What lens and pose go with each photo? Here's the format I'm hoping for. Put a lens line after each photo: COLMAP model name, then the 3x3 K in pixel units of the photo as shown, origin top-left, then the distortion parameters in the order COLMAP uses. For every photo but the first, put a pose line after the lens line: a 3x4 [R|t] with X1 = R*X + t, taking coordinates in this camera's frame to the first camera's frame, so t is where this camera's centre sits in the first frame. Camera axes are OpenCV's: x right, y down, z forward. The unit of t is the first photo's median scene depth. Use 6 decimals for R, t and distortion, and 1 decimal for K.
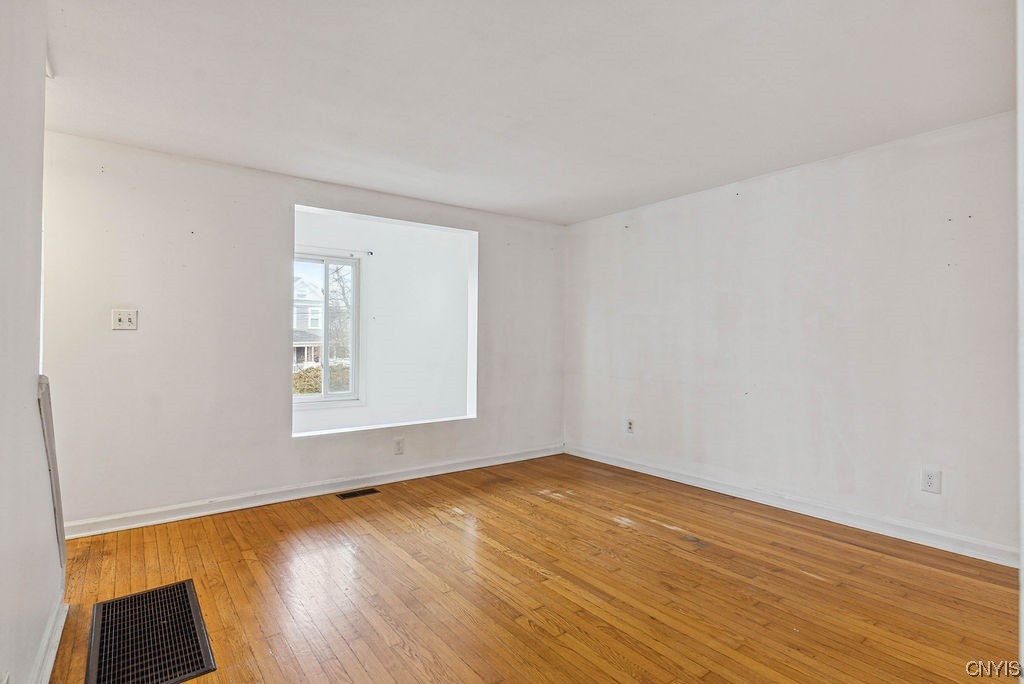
lens RADIAL K [[519.7, 0, 503.2], [0, 519.7, 332.0], [0, 0, 1]] dist [0.001785, 0.000003]
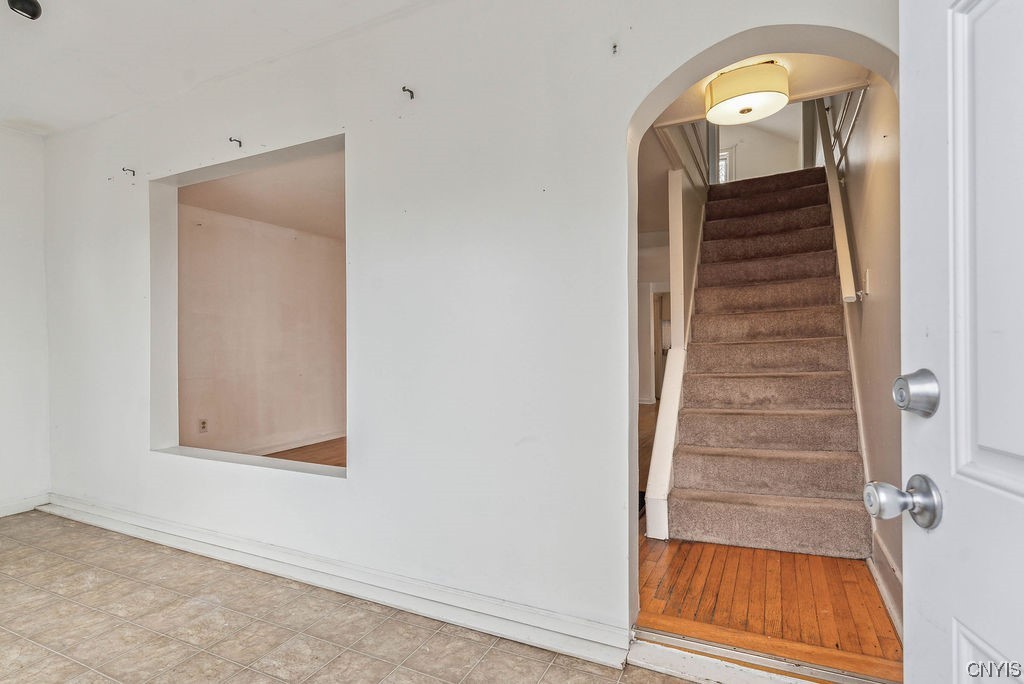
lens RADIAL K [[534.0, 0, 508.5], [0, 534.0, 323.1], [0, 0, 1]] dist [0.002108, 0.000808]
pose [[-0.461529, 0.039999, 0.886223, -1.206214], [-0.003845, 0.998883, -0.047086, 0.041150], [-0.887117, -0.025139, -0.460859, 1.237184]]
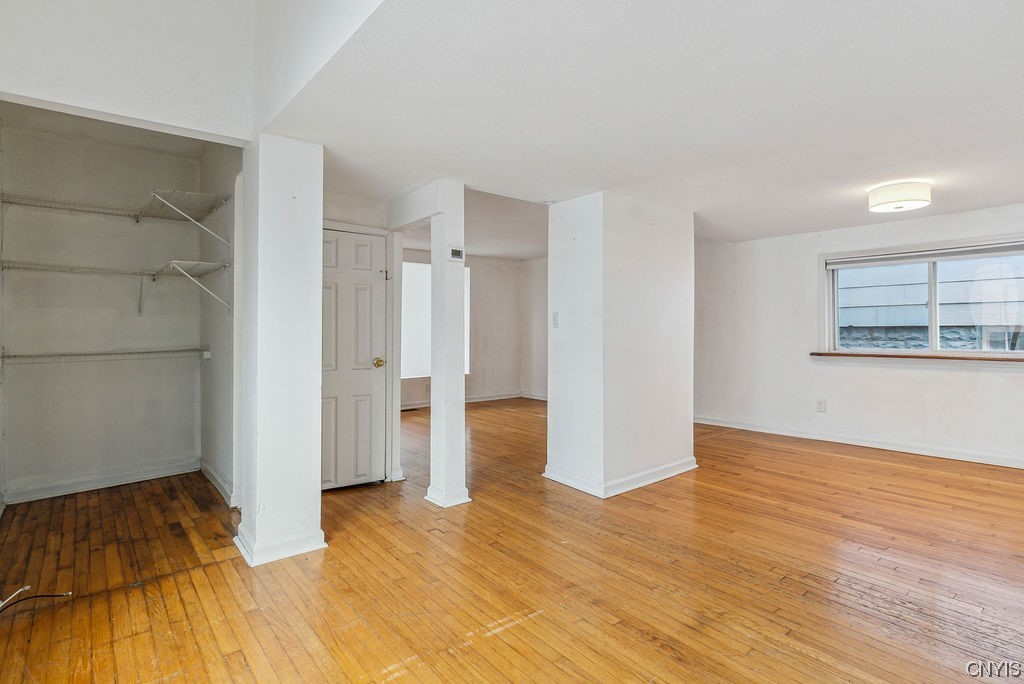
lens RADIAL K [[524.2, 0, 514.7], [0, 524.2, 328.7], [0, 0, 1]] dist [0.001959, 0.000595]
pose [[0.998173, -0.001183, 0.060408, -0.007040], [0.000404, 0.999917, 0.012909, -0.013482], [-0.060419, -0.012861, 0.998090, -1.022143]]
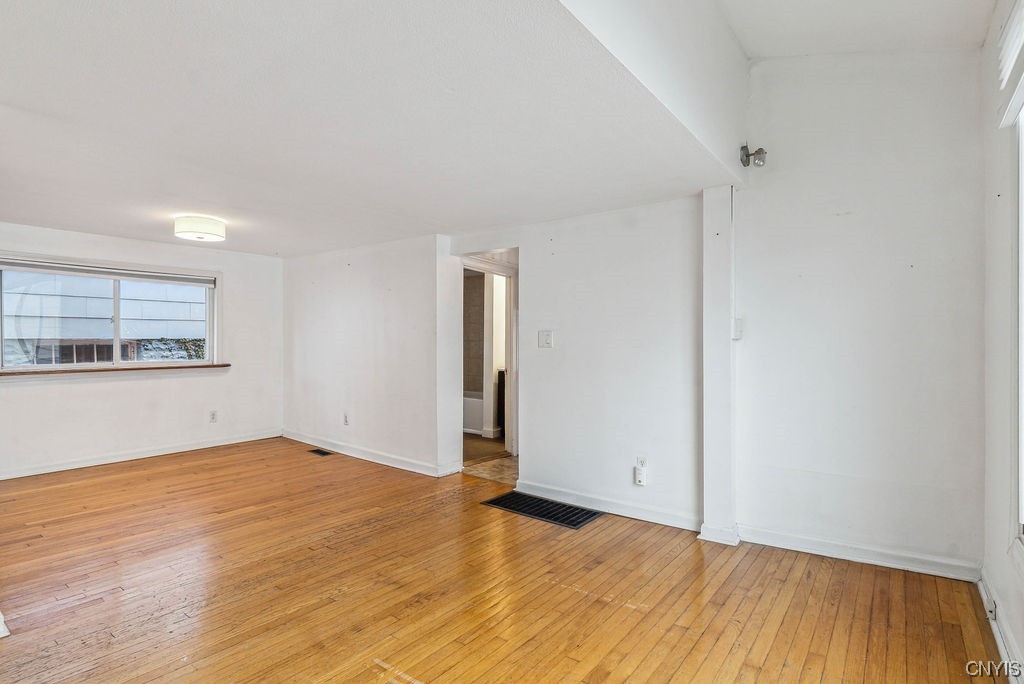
lens RADIAL K [[511.0, 0, 512.0], [0, 511.0, 342.0], [0, 0, 1]] dist [0.001124, -0.000012]
pose [[-0.287345, -0.000507, 0.957827, -0.496784], [-0.016380, 0.999856, -0.004385, -0.008673], [-0.957687, -0.016949, -0.287312, -0.387859]]
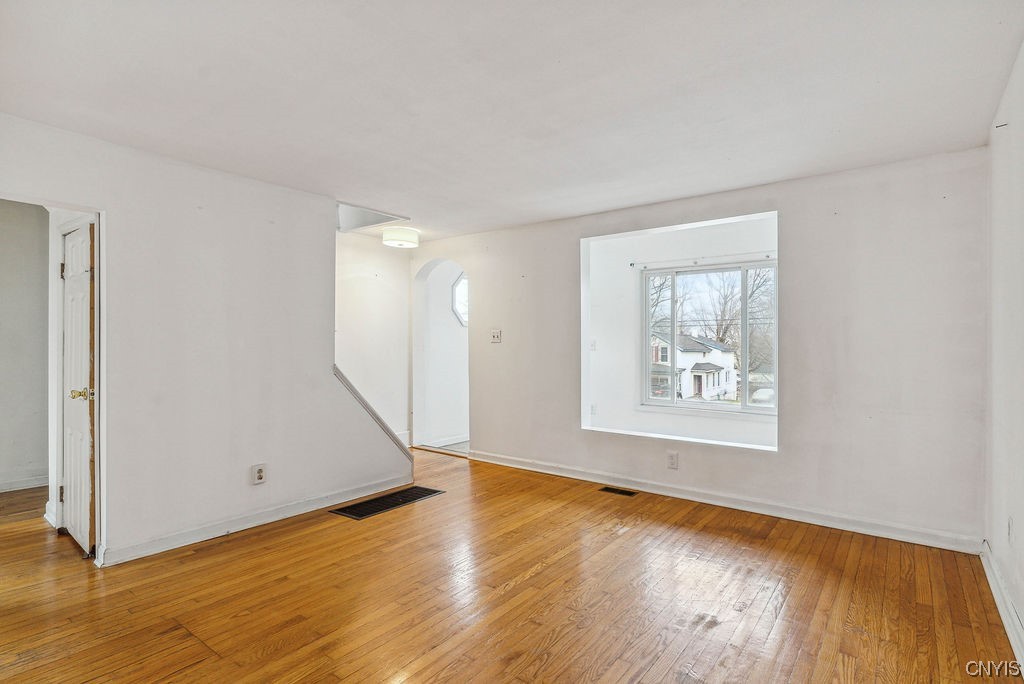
lens RADIAL K [[511.0, 0, 512.0], [0, 511.0, 342.0], [0, 0, 1]] dist [0.001124, -0.000012]
pose [[0.277214, -0.004158, -0.960799, 0.746610], [0.011550, 0.999933, -0.000995, -0.003426], [0.960739, -0.010821, 0.277244, 0.535738]]
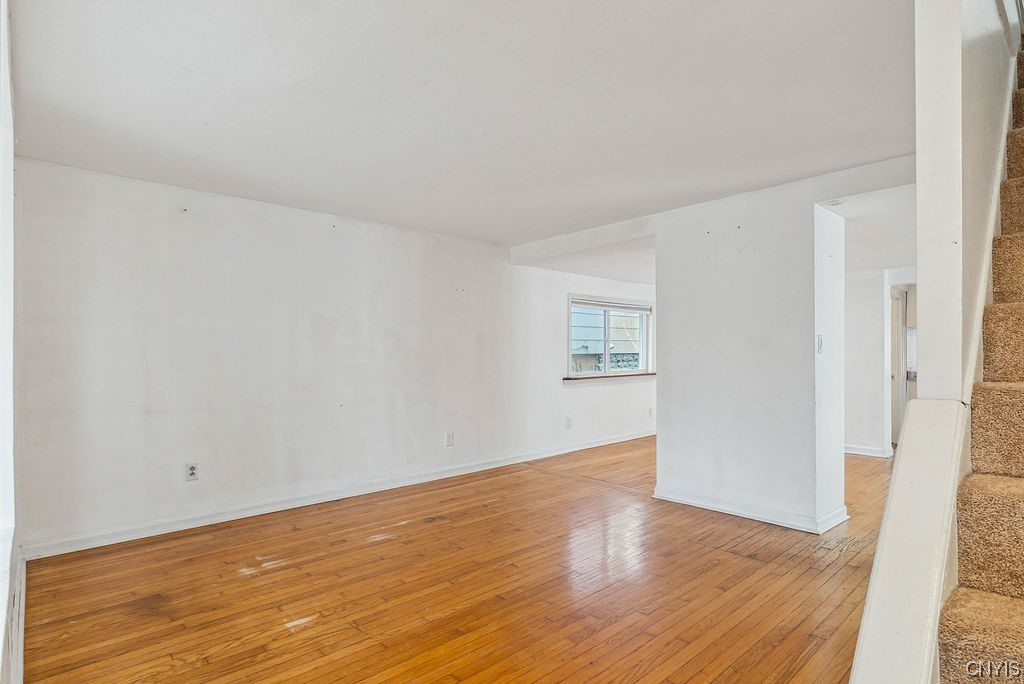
lens RADIAL K [[527.4, 0, 521.7], [0, 527.4, 356.8], [0, 0, 1]] dist [0.000484, 0.000541]
pose [[-0.125779, 0.002249, 0.992056, -0.759970], [-0.006840, 0.999972, -0.003134, 0.014041], [-0.992035, -0.007180, -0.125760, 0.796537]]
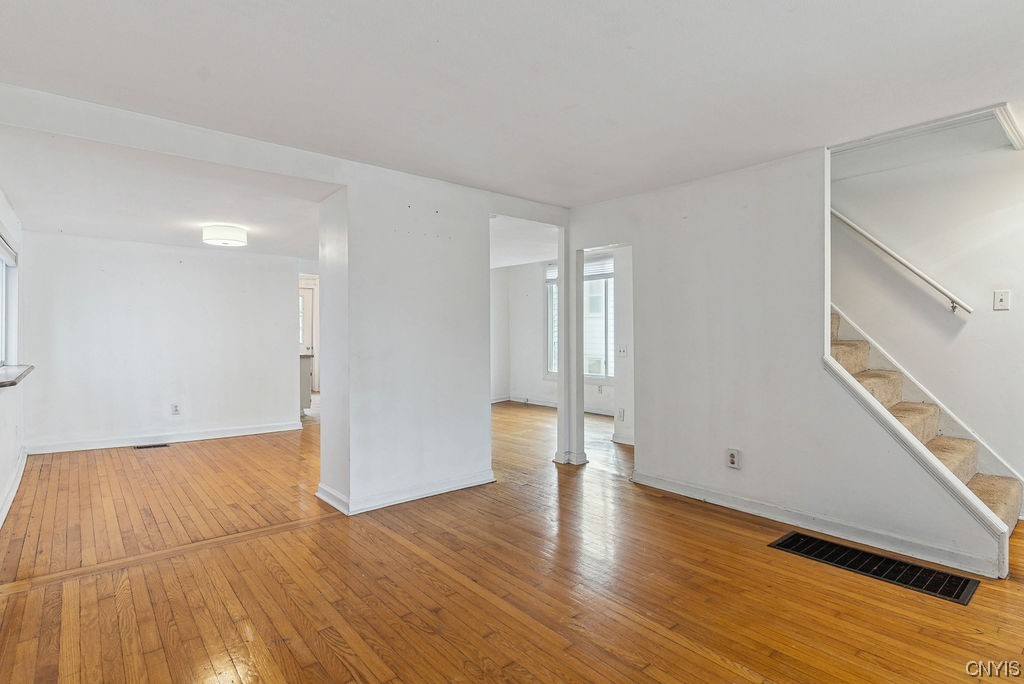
lens RADIAL K [[513.8, 0, 513.0], [0, 513.8, 328.9], [0, 0, 1]] dist [0.002028, -0.000215]
pose [[-0.997008, 0.001330, -0.077286, 0.176193], [0.002869, 0.999800, -0.019807, 0.009315], [0.077244, -0.019970, -0.996812, 1.307280]]
